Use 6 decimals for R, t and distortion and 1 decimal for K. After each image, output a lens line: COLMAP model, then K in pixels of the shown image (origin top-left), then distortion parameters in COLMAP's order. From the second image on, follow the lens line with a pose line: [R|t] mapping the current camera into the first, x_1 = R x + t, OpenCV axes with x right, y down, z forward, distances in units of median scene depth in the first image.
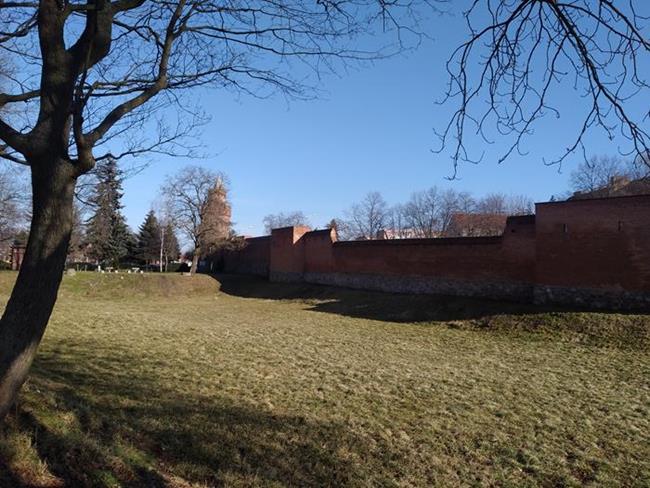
lens RADIAL K [[505.0, 0, 325.0], [0, 505.0, 244.0], [0, 0, 1]] dist [0.074127, -0.128846]
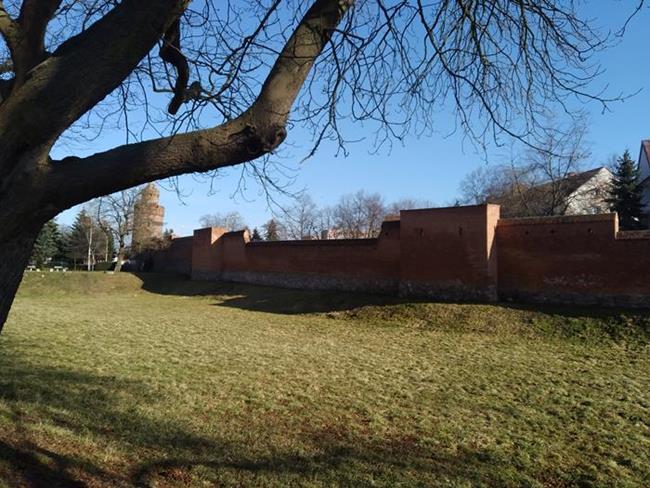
lens RADIAL K [[505.0, 0, 325.0], [0, 505.0, 244.0], [0, 0, 1]] dist [0.074127, -0.128846]
pose [[0.996153, 0.004175, 0.087536, 0.087659], [-0.004257, 0.999991, 0.000760, -0.001922], [-0.087532, -0.001129, 0.996161, -0.085495]]
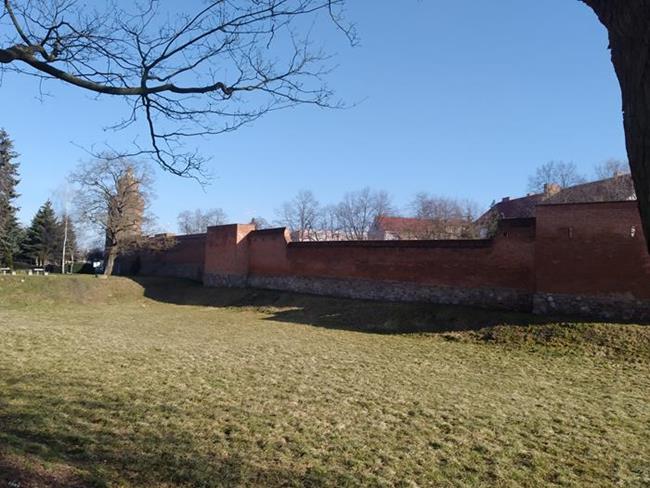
lens RADIAL K [[514.9, 0, 325.9], [0, 514.9, 235.2], [0, 0, 1]] dist [0.071497, -0.117865]
pose [[0.981001, 0.022515, 0.192692, -0.090667], [-0.018662, 0.999588, -0.021788, 0.002076], [-0.193103, 0.017778, 0.981017, 0.088830]]
